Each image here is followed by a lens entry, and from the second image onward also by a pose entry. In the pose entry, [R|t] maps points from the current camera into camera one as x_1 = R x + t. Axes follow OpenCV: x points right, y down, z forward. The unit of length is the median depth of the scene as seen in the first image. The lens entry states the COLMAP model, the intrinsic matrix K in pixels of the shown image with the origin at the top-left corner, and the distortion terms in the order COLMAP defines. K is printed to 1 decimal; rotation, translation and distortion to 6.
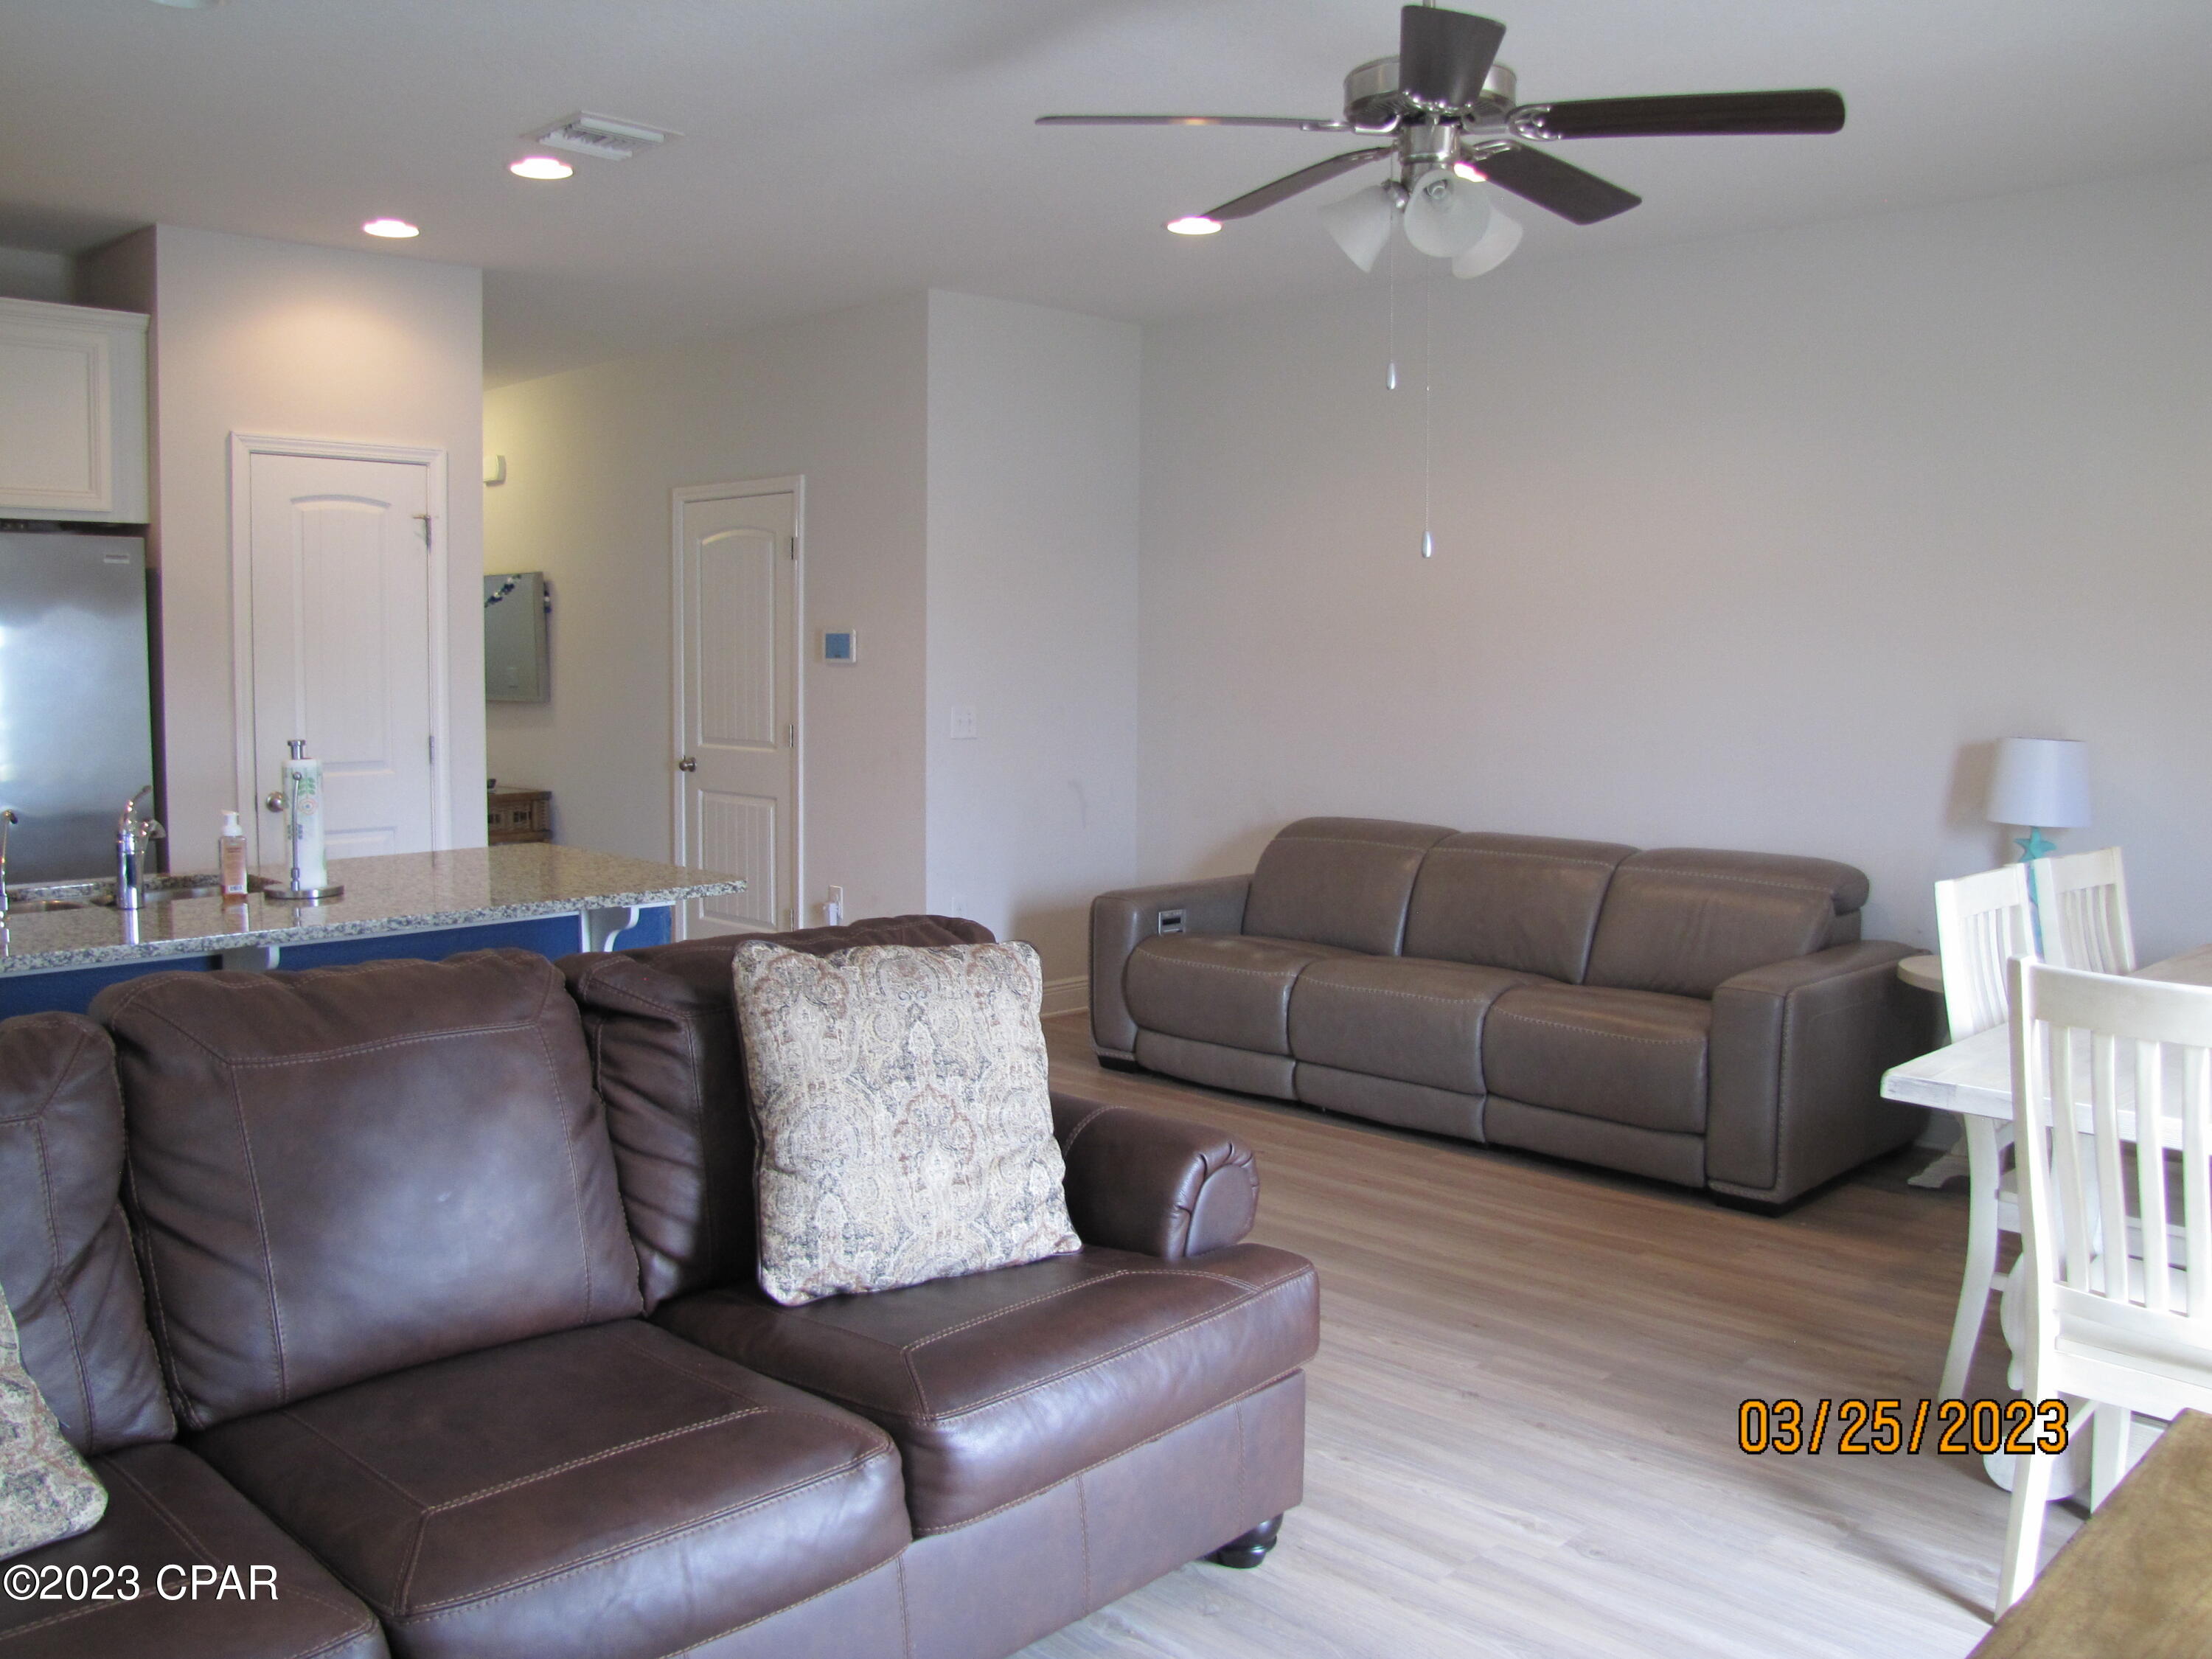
lens RADIAL K [[1852.4, 0, 1114.5], [0, 1852.4, 823.9], [0, 0, 1]] dist [-0.177571, 0.134322]
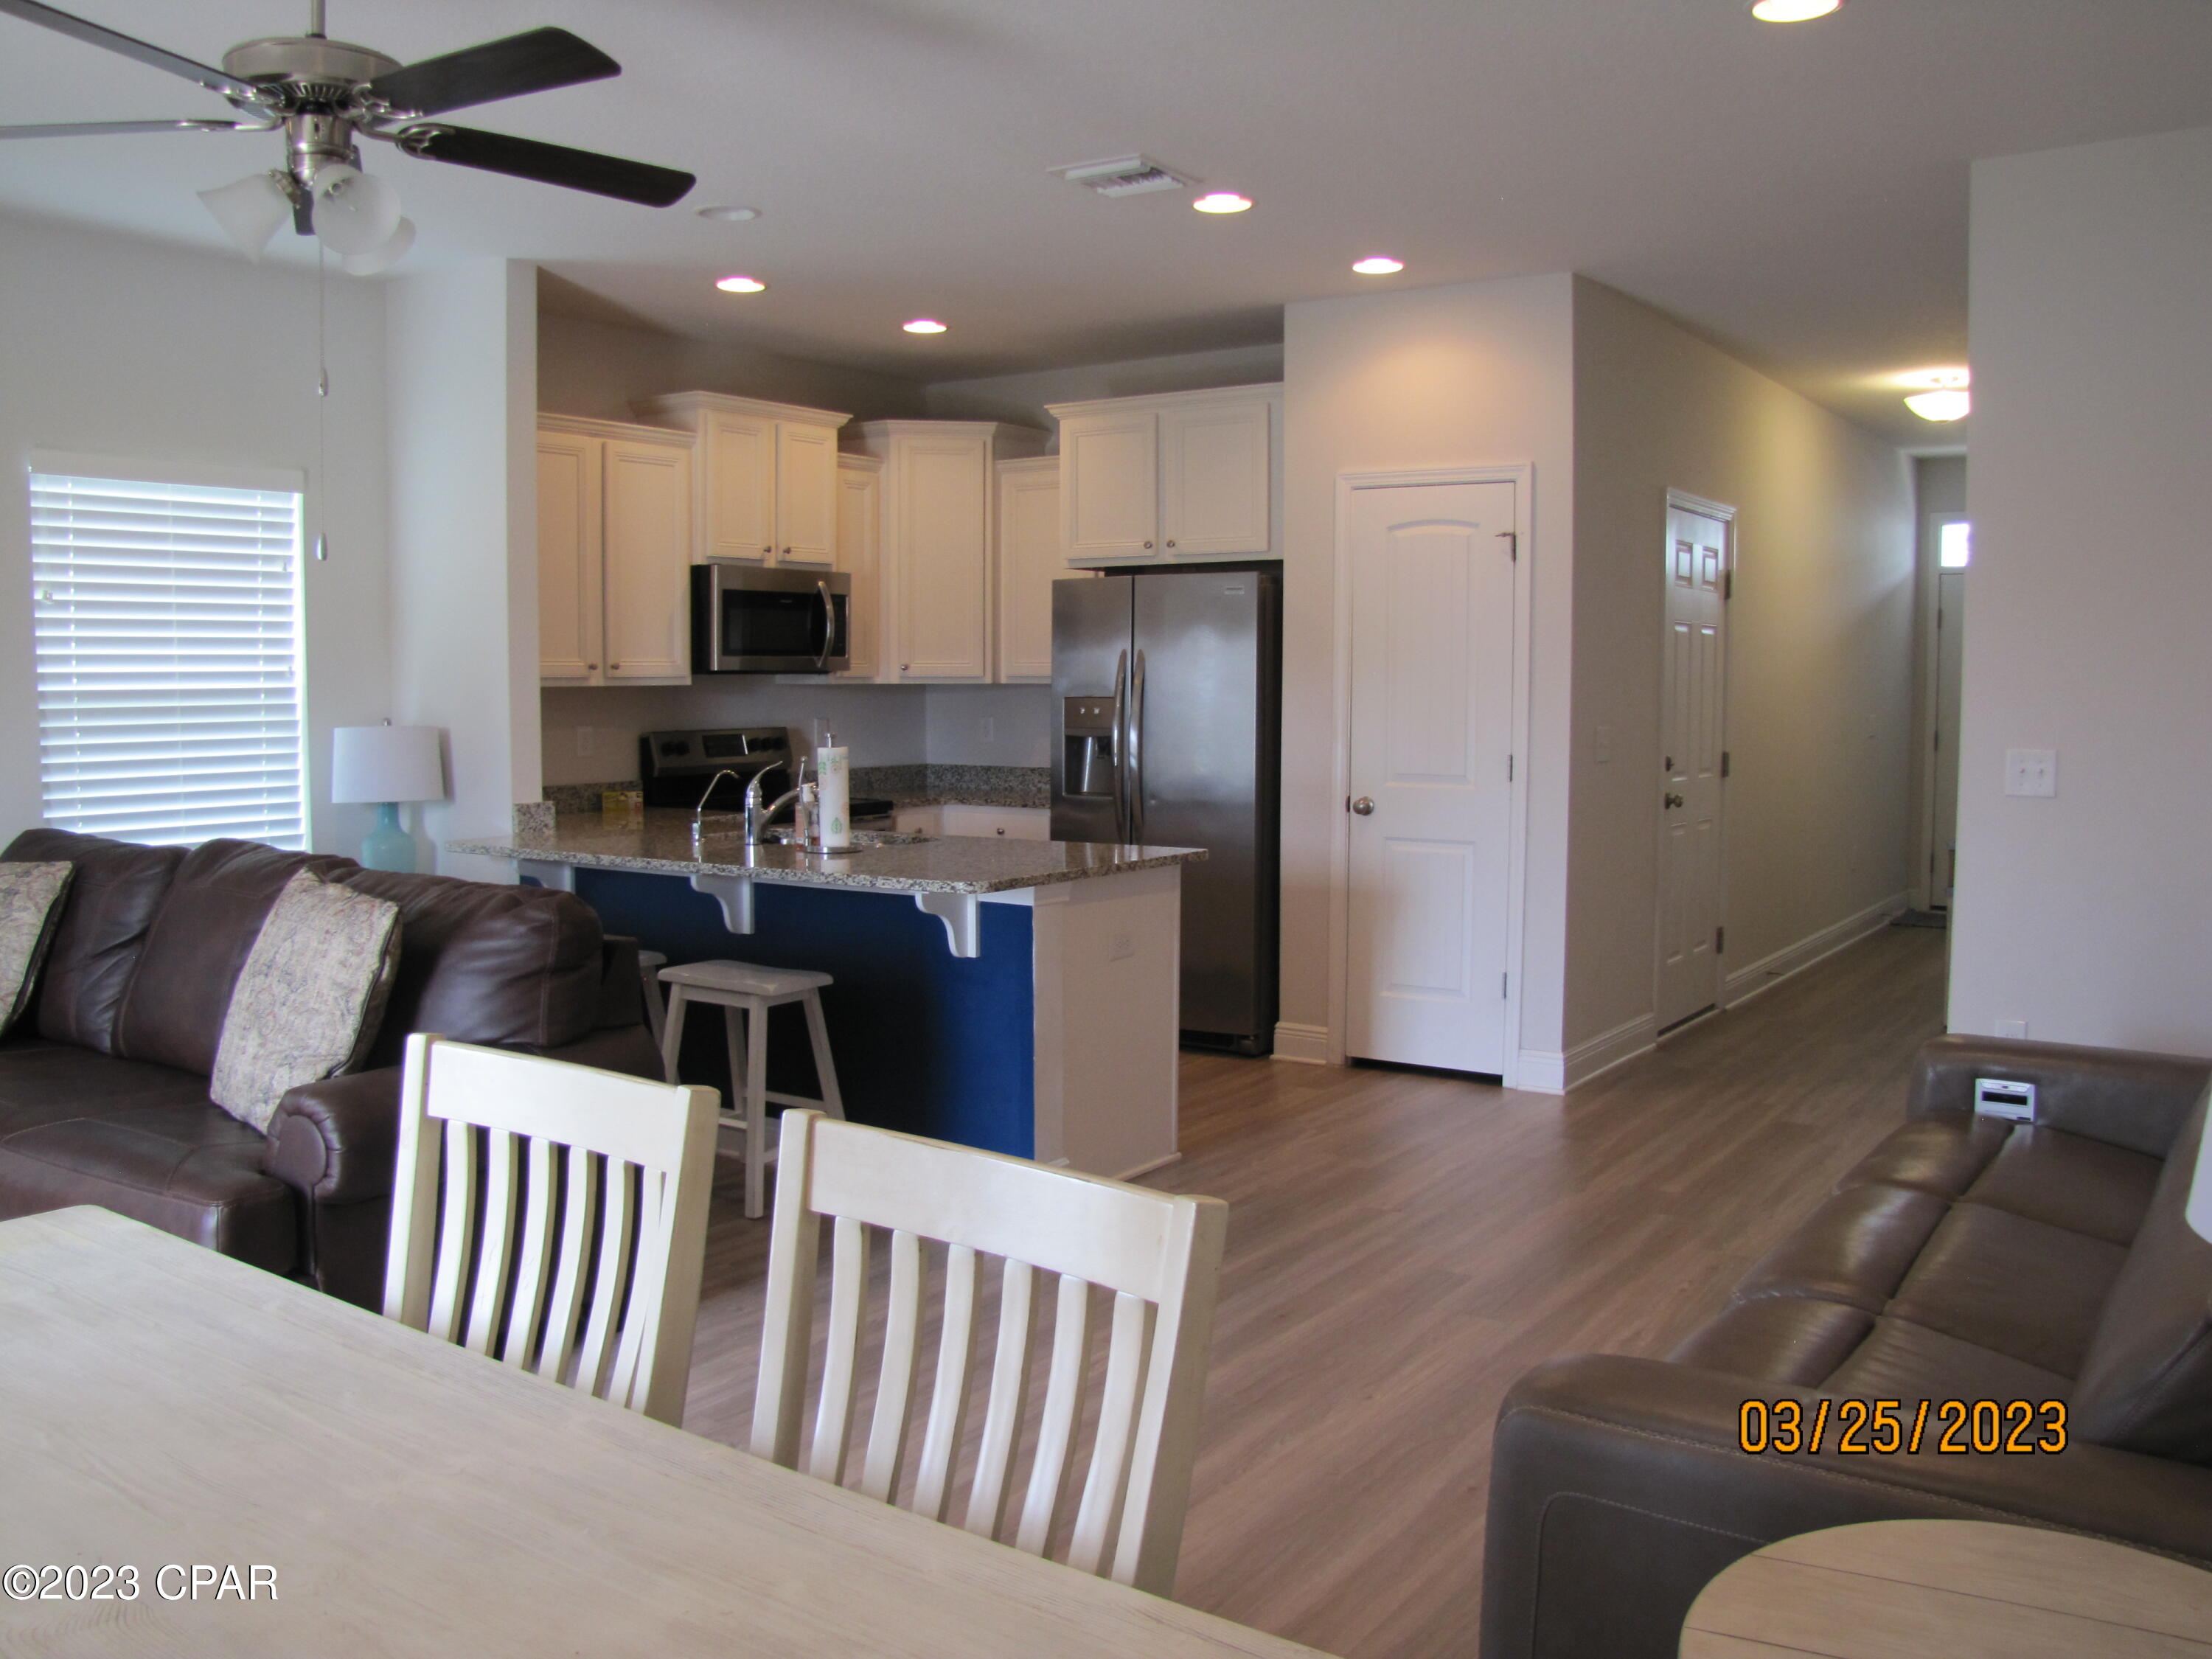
lens RADIAL K [[1852.4, 0, 1102.2], [0, 1852.4, 844.1], [0, 0, 1]] dist [-0.177571, 0.134322]
pose [[0.179364, 0.080559, -0.980479, 0.627360], [-0.091176, 0.993713, 0.064967, -0.049209], [0.979549, 0.077744, 0.185582, 0.656370]]
